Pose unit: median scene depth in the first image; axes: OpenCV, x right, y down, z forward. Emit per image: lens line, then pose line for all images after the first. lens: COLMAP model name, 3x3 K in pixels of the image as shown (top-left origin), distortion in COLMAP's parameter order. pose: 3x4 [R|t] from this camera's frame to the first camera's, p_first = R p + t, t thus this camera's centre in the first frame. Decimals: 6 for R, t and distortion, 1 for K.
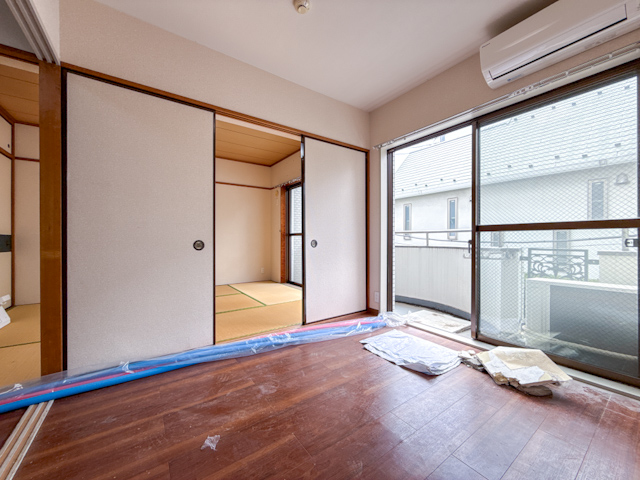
lens RADIAL K [[252.9, 0, 320.0], [0, 252.9, 240.0], [0, 0, 1]] dist [0.000057, 0.000231]
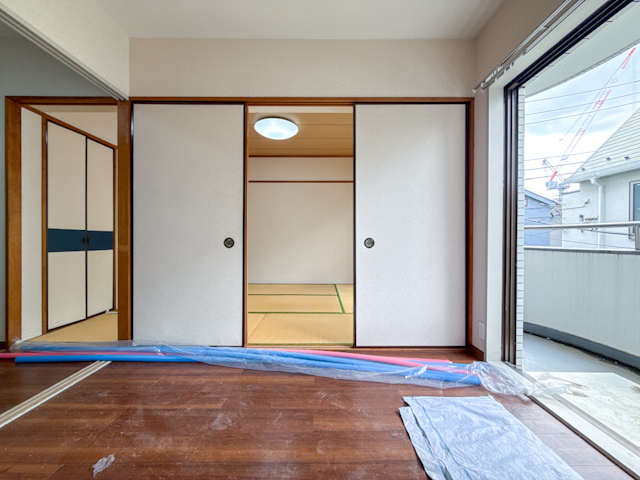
lens RADIAL K [[252.9, 0, 320.0], [0, 252.9, 240.0], [0, 0, 1]] dist [0.000057, 0.000231]
pose [[0.816004, 0.004656, -0.578028, 0.386794], [-0.004913, 0.999987, 0.001118, 0.007143], [0.578026, 0.001927, 0.816016, 0.397570]]
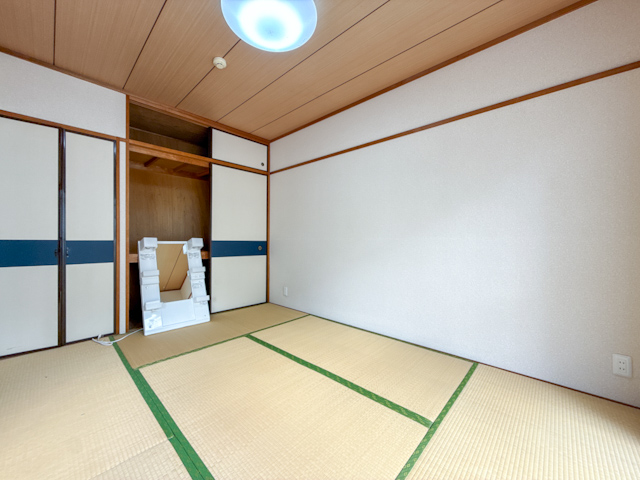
lens RADIAL K [[252.9, 0, 320.0], [0, 252.9, 240.0], [0, 0, 1]] dist [0.000057, 0.000231]
pose [[0.200626, -0.001319, -0.979667, -0.079023], [-0.003238, 0.999993, -0.002010, -0.041313], [0.979663, 0.003575, 0.200620, 1.741287]]
